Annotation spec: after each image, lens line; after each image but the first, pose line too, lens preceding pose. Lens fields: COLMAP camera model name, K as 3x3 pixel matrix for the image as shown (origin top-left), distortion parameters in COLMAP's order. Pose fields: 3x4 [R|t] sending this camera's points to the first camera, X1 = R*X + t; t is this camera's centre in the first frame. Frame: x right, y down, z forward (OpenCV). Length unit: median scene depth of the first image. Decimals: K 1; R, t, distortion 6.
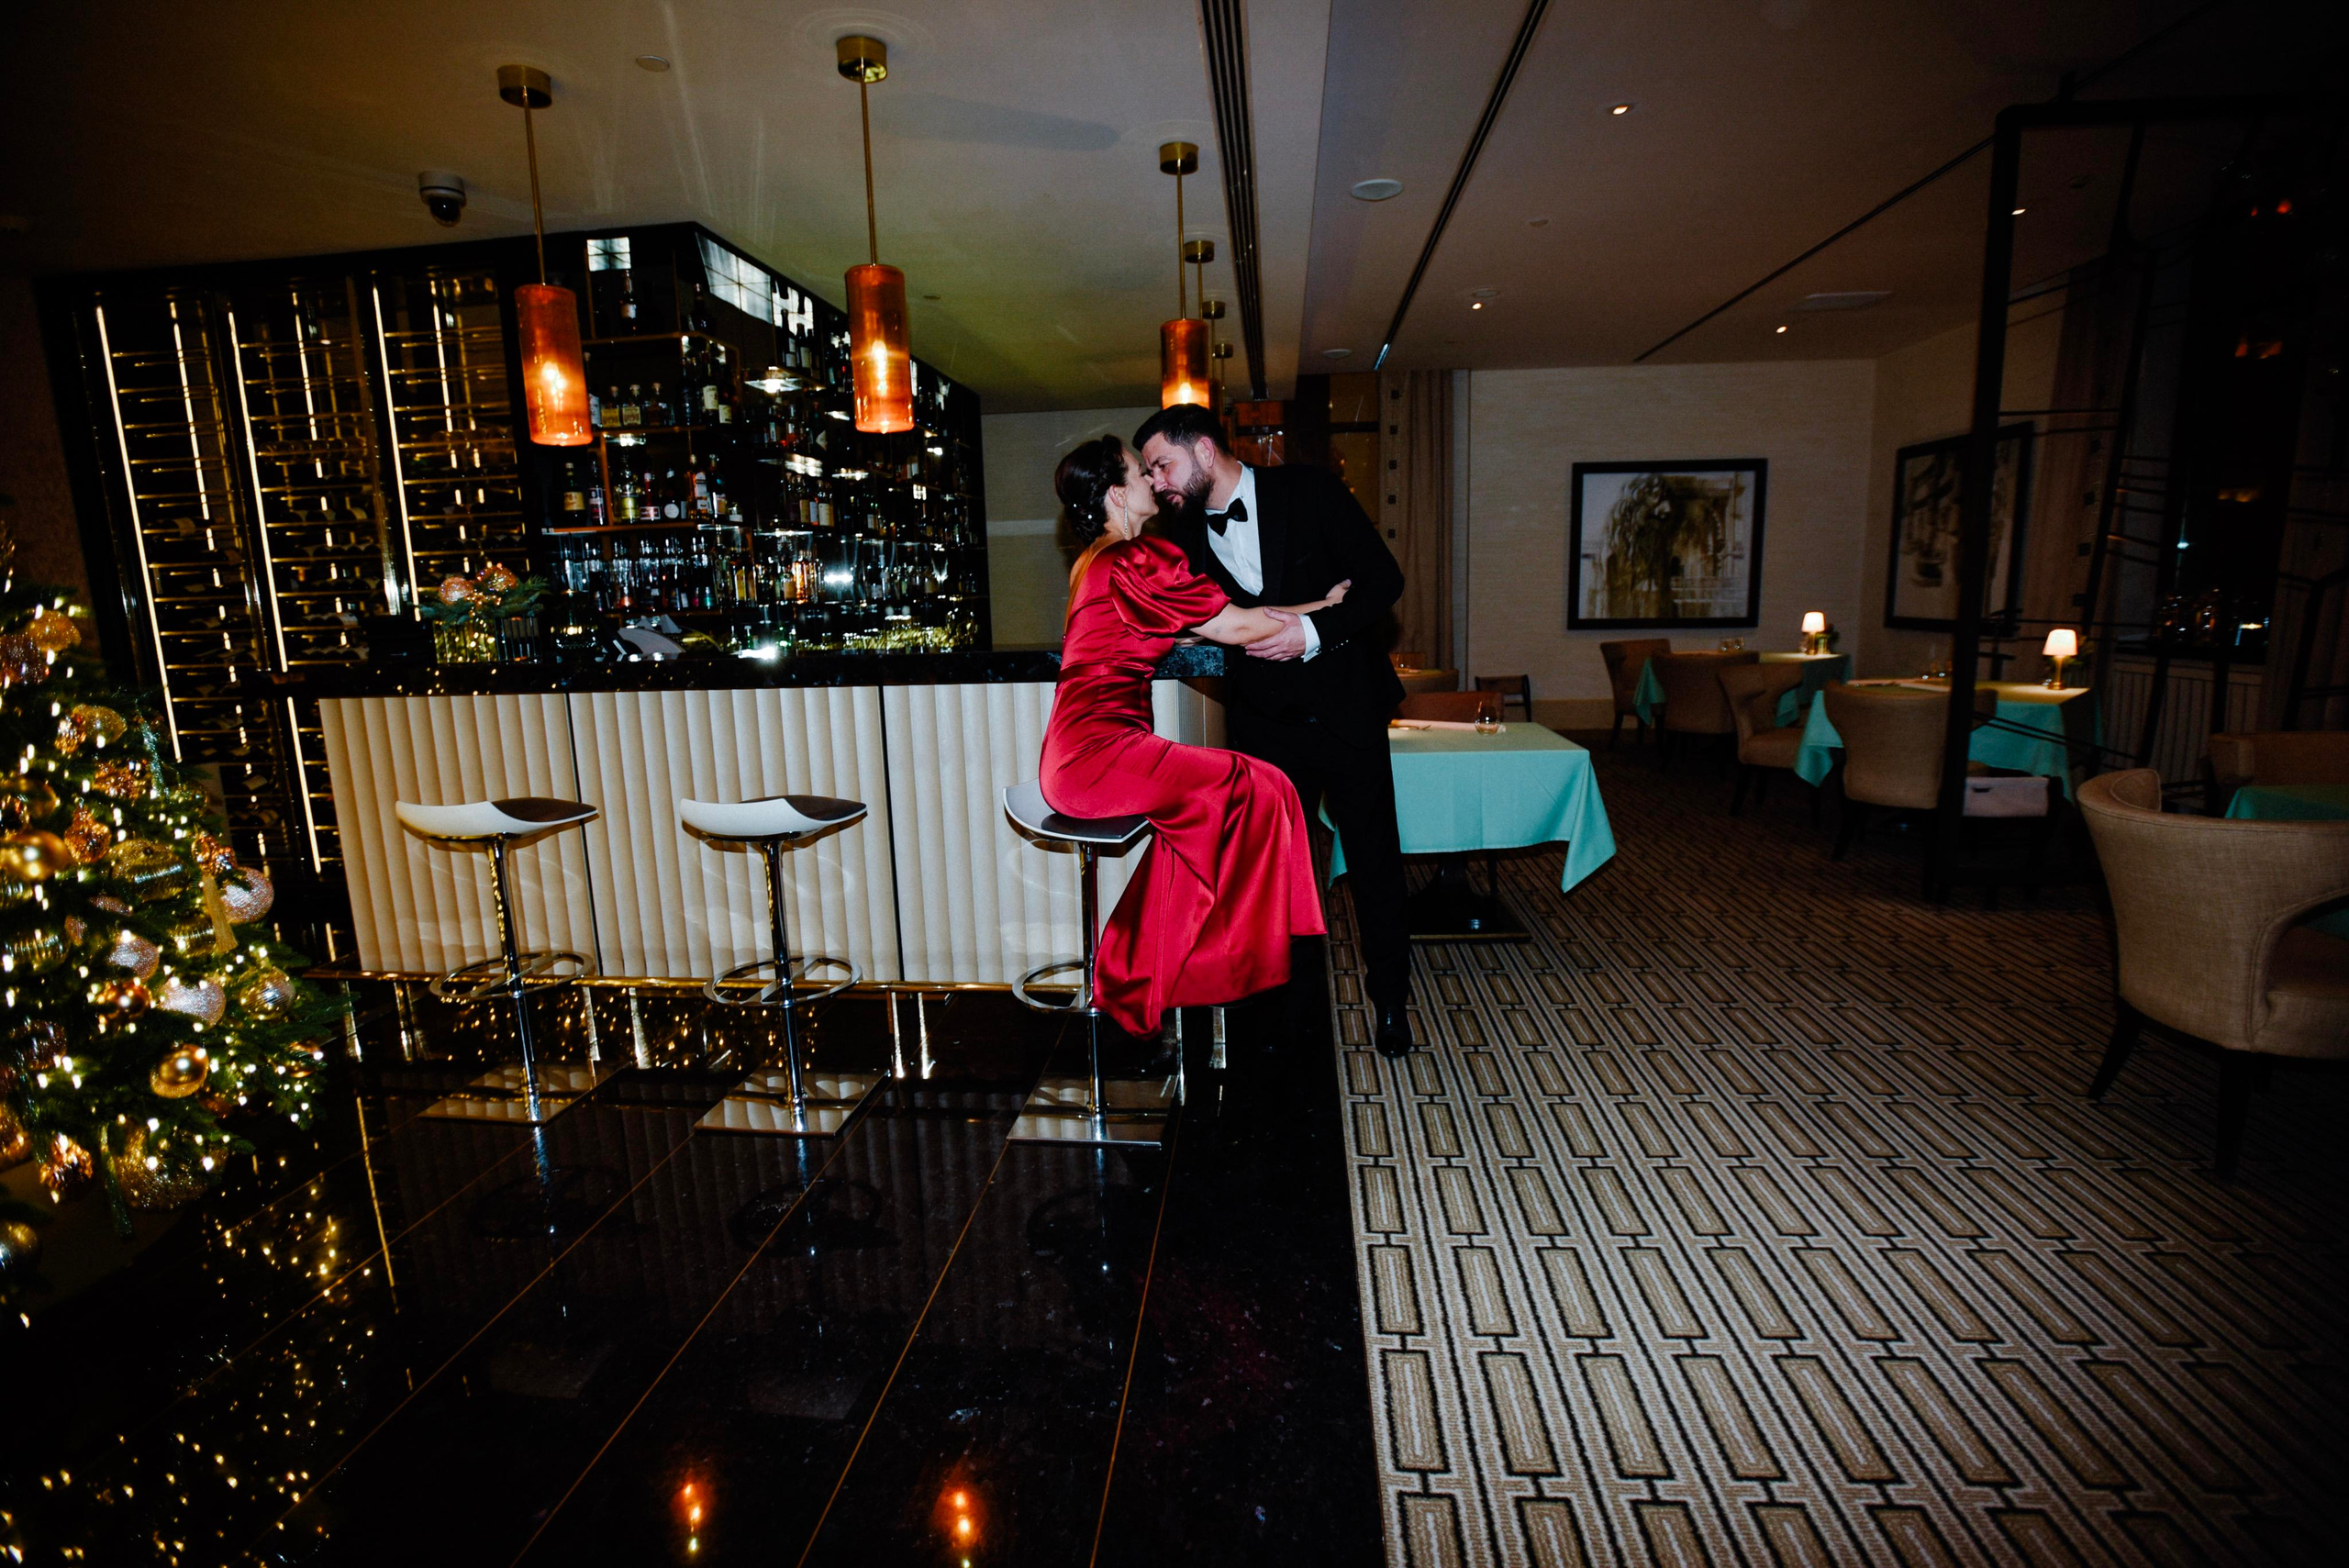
lens RADIAL K [[1113.2, 0, 1174.5], [0, 1113.2, 784.0], [0, 0, 1]] dist [-0.057510, 0.016753]
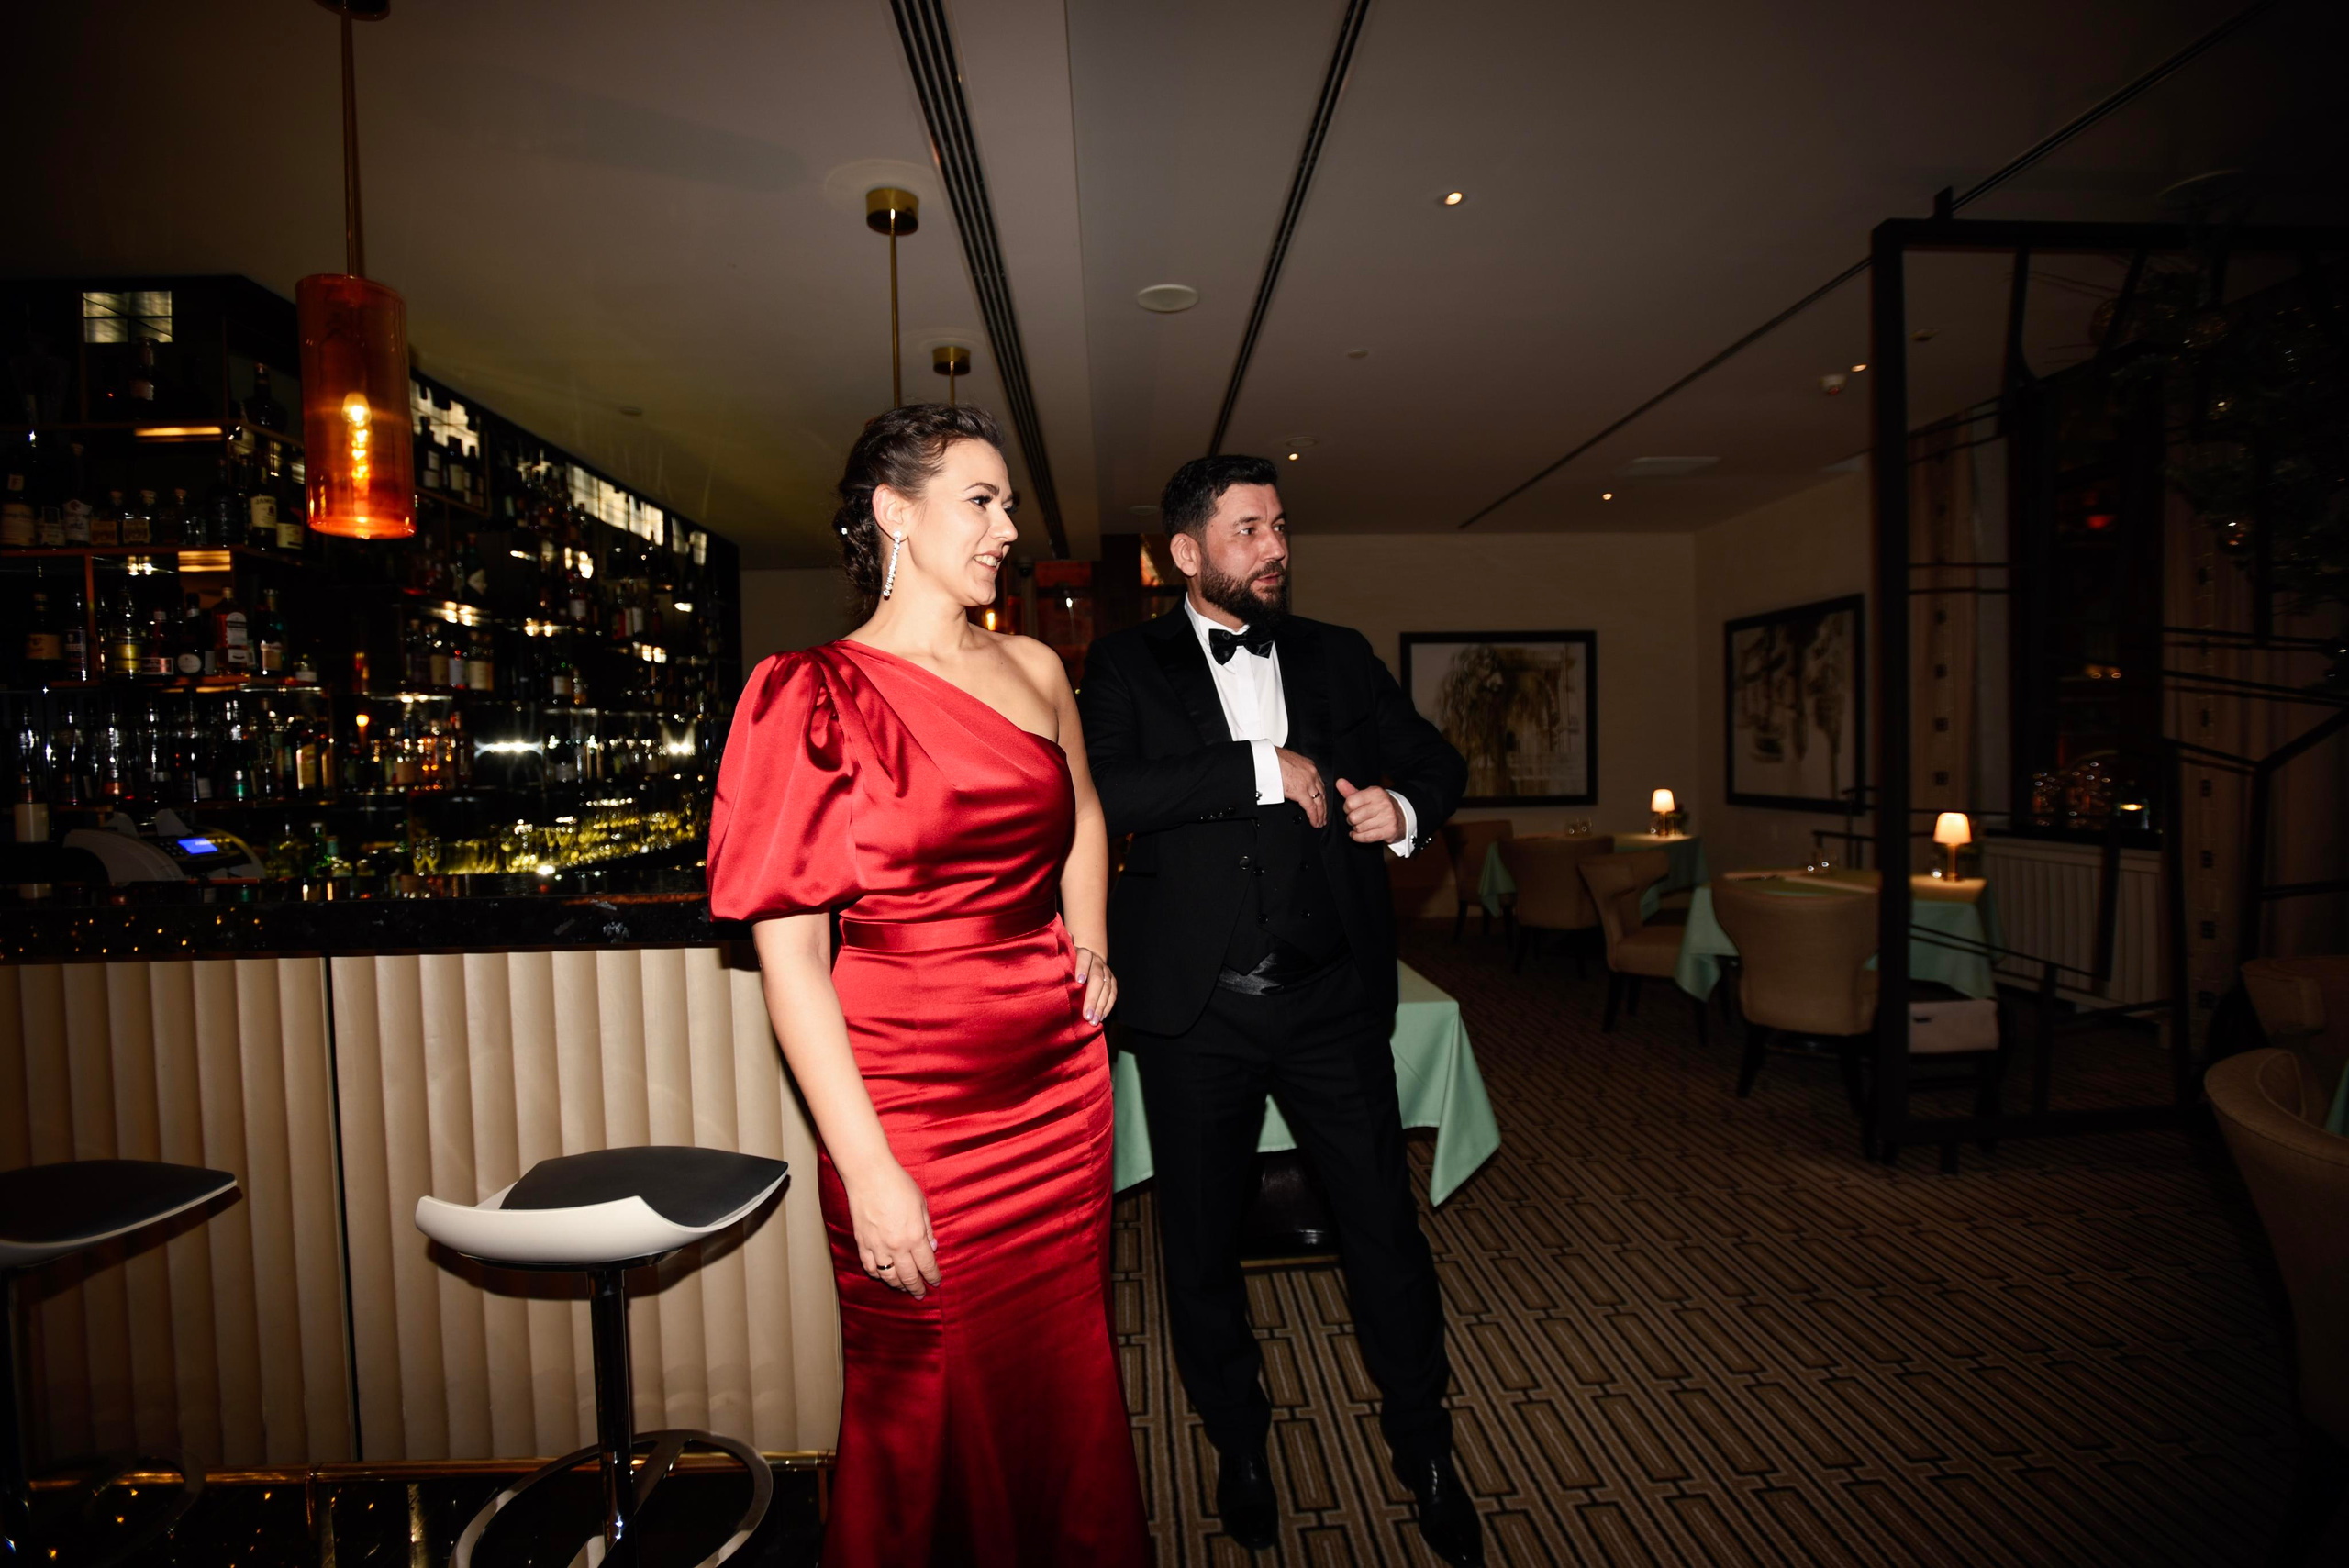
lens RADIAL K [[1113.2, 0, 1174.5], [0, 1113.2, 784.0], [0, 0, 1]] dist [-0.057510, 0.016753]
pose [[0.989619, 0.000063, 0.143713, 0.062090], [0.021610, 0.988565, -0.149238, -0.047031], [-0.142079, 0.150794, 0.978302, 0.209651]]
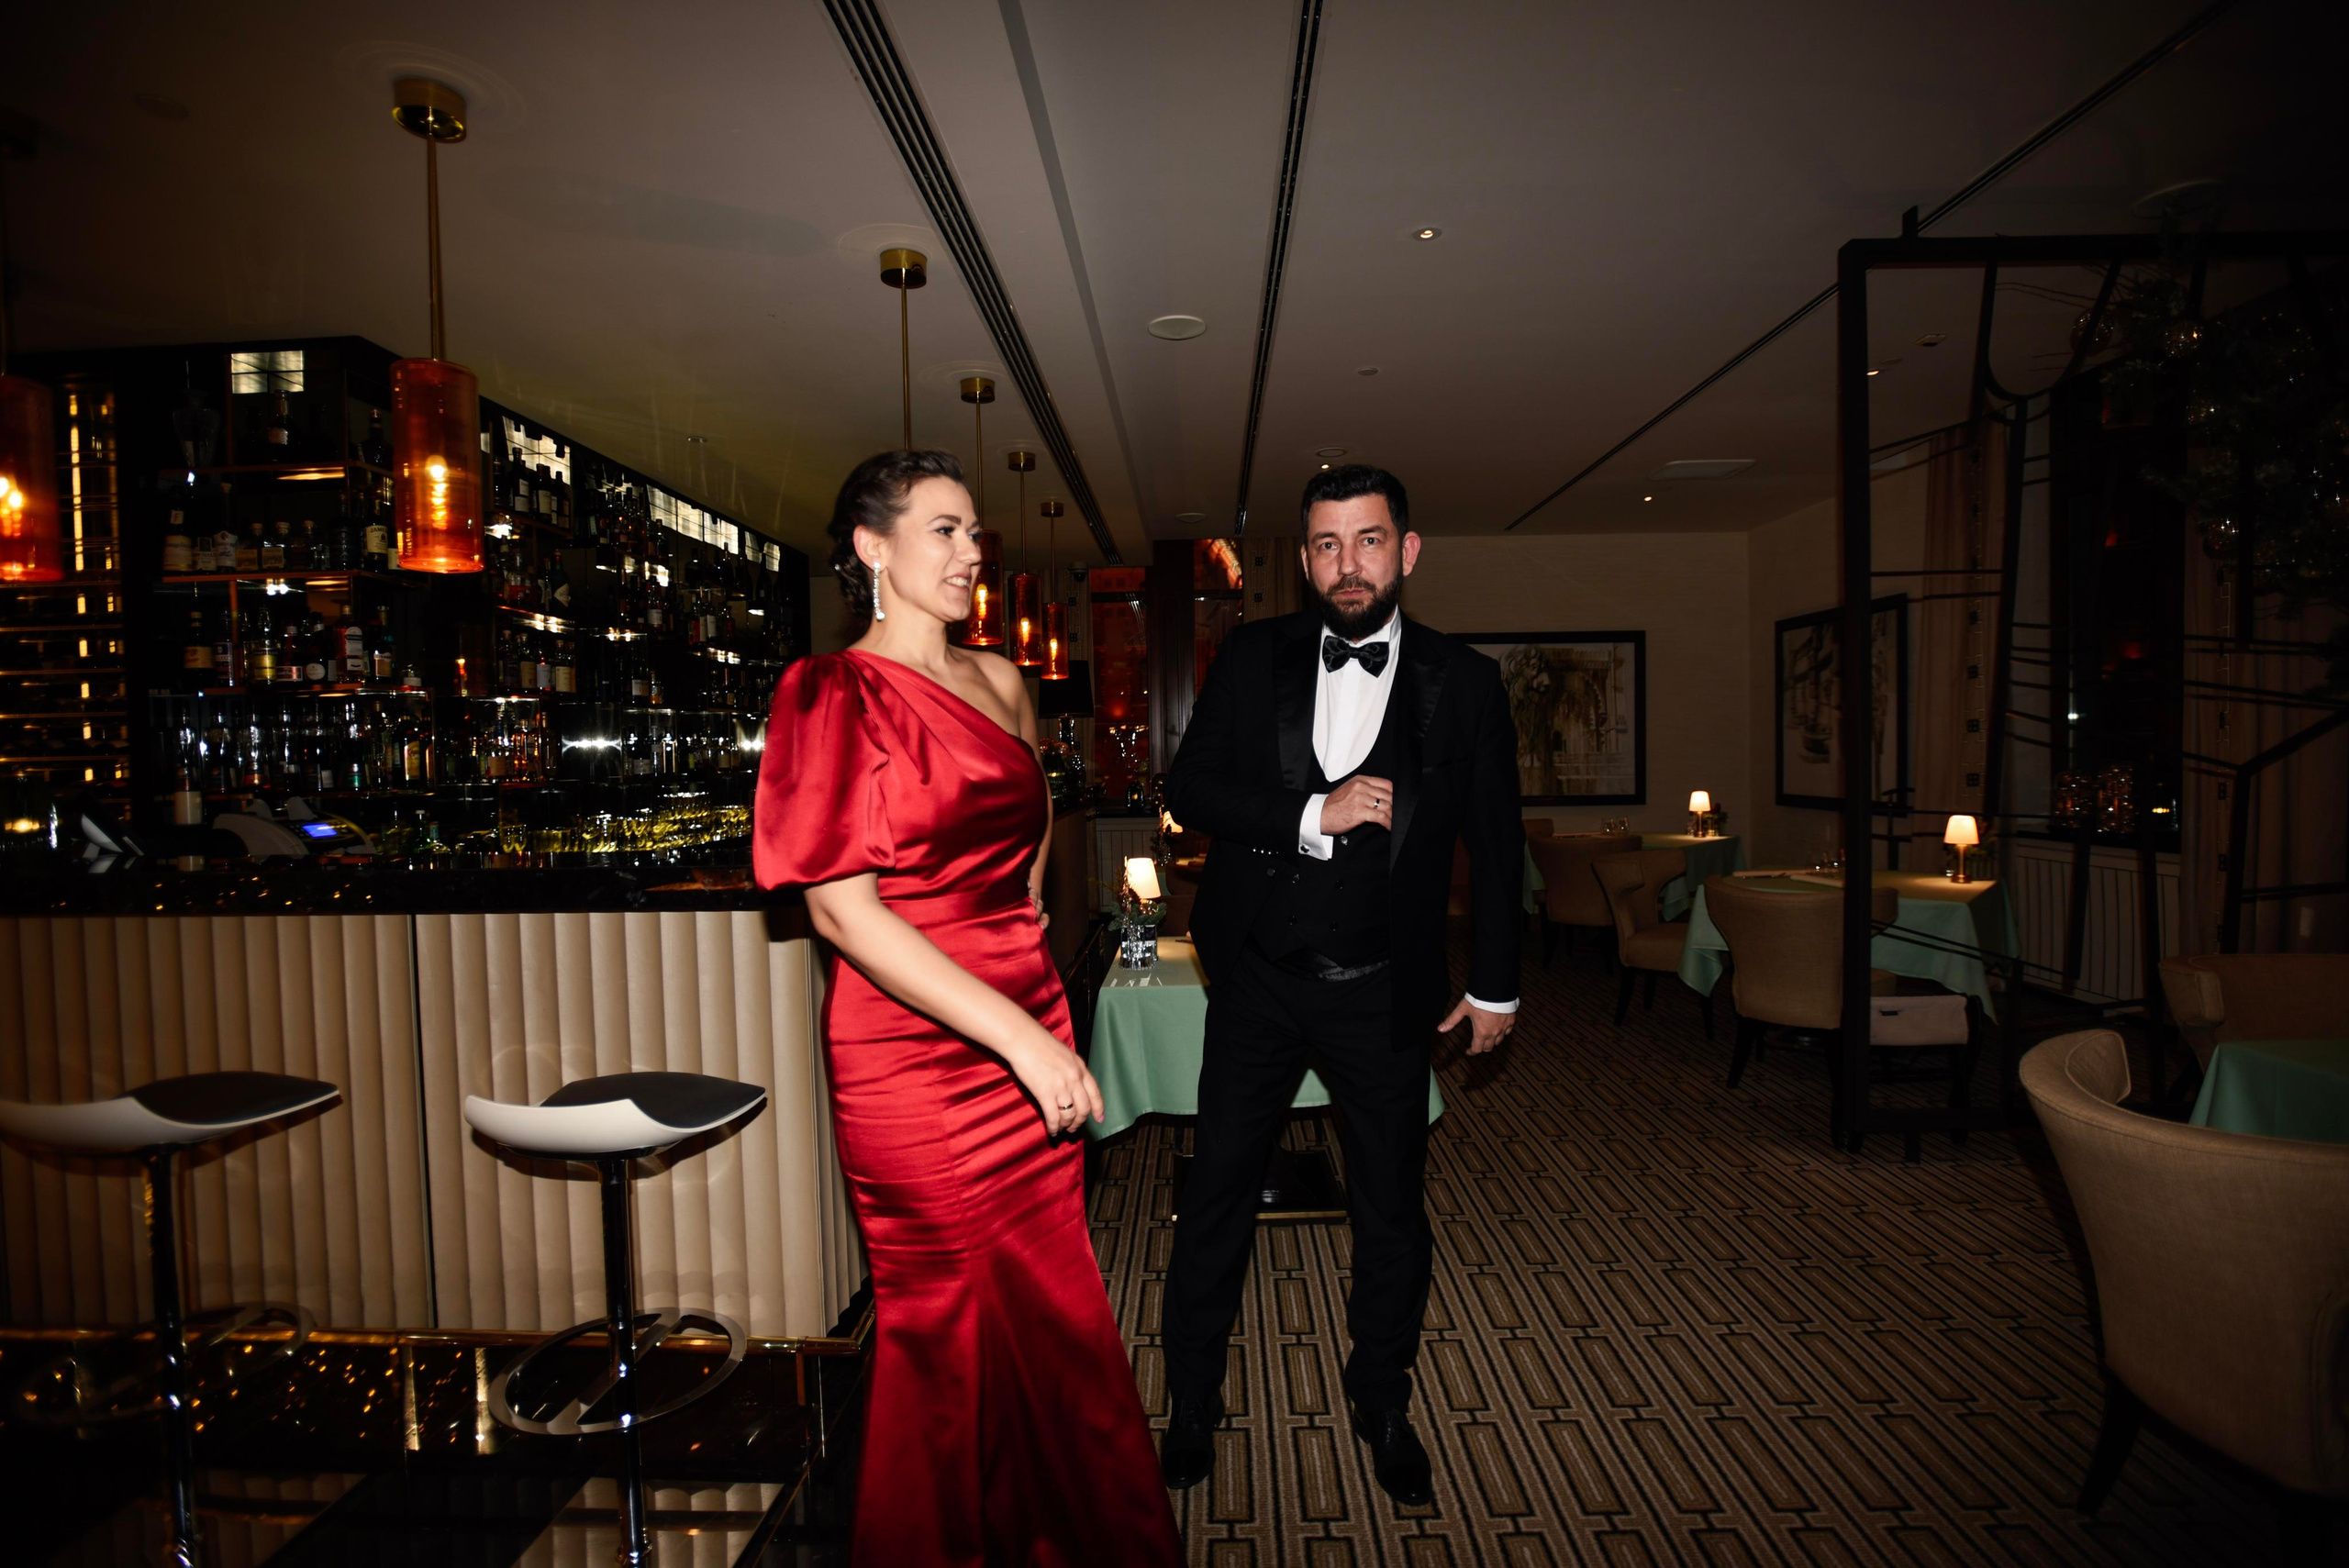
lens RADIAL K [[1118.5, 0, 1174.5], [0, 1118.5, 784.0], [0, 0, 1]] dist [-0.064186, 0.021909]
pose [[0.997842, 0.005882, 0.065395, 0.112640], [0.003878, 0.988961, -0.148128, -0.036877], [-0.065544, 0.148062, 0.986804, 0.146996]]
